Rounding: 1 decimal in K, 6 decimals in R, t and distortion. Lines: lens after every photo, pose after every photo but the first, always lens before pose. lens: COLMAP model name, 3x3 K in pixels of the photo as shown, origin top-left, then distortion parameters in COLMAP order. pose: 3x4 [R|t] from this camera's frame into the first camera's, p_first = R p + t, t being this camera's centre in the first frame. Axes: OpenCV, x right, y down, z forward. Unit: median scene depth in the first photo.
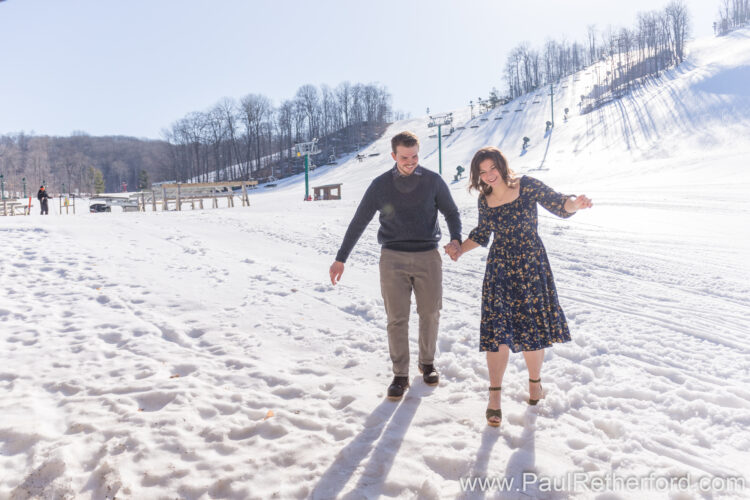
lens RADIAL K [[617.3, 0, 375.0], [0, 617.3, 250.0], [0, 0, 1]] dist [-0.033272, 0.011691]
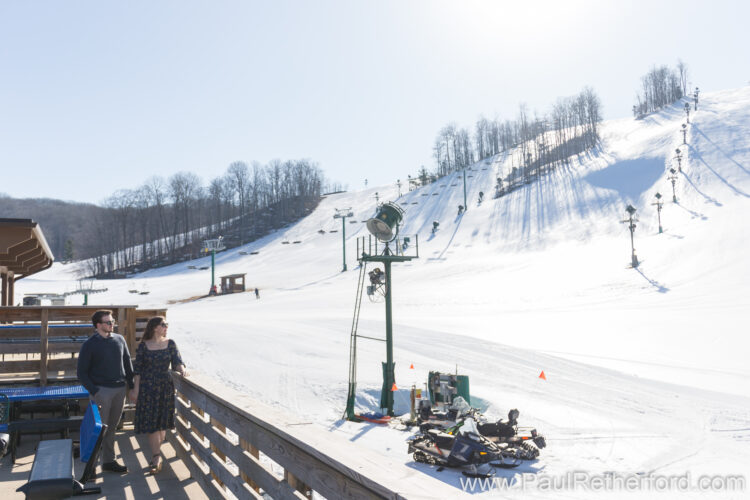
lens RADIAL K [[679.6, 0, 375.0], [0, 679.6, 250.0], [0, 0, 1]] dist [-0.035427, -0.004527]
pose [[0.997607, 0.006473, 0.068836, 0.044068], [0.000689, 0.994628, -0.103508, -0.009100], [-0.069136, 0.103307, 0.992244, -0.122978]]
